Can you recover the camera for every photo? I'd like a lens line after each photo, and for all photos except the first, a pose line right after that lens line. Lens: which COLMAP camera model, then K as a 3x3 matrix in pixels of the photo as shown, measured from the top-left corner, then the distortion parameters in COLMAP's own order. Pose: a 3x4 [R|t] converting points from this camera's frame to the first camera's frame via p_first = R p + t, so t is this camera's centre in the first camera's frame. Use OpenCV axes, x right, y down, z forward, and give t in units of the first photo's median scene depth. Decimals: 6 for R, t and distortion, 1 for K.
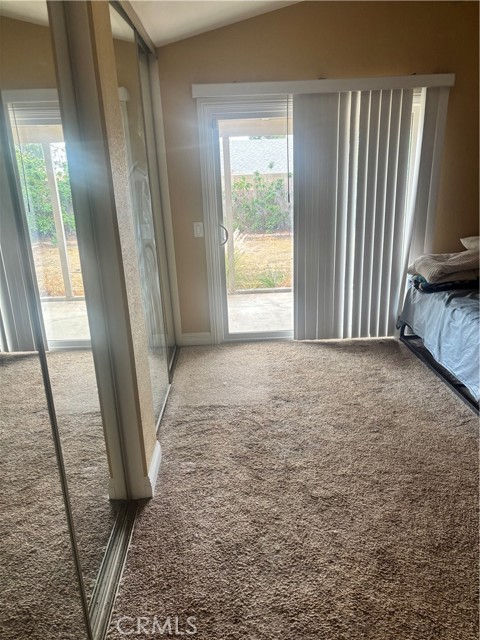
lens RADIAL K [[483.1, 0, 236.4], [0, 483.1, 318.8], [0, 0, 1]] dist [0.051484, -0.050857]
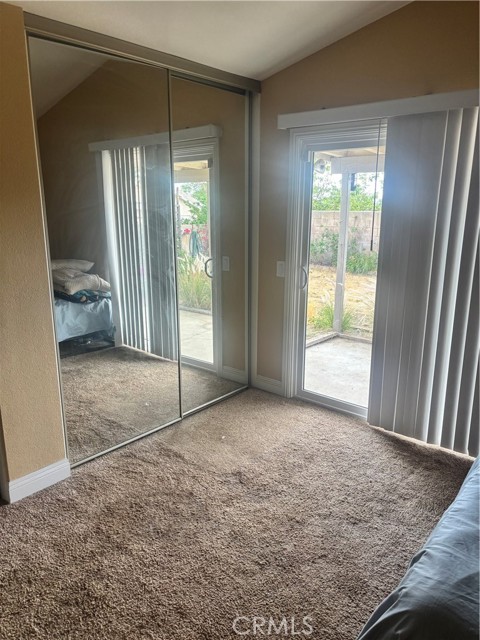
lens RADIAL K [[483.1, 0, 237.4], [0, 483.1, 319.2], [0, 0, 1]] dist [0.051484, -0.050857]
pose [[0.740652, 0.195405, -0.642846, 0.502288], [-0.228597, 0.972983, 0.032380, -0.110197], [0.631805, 0.122971, 0.765311, 0.276527]]
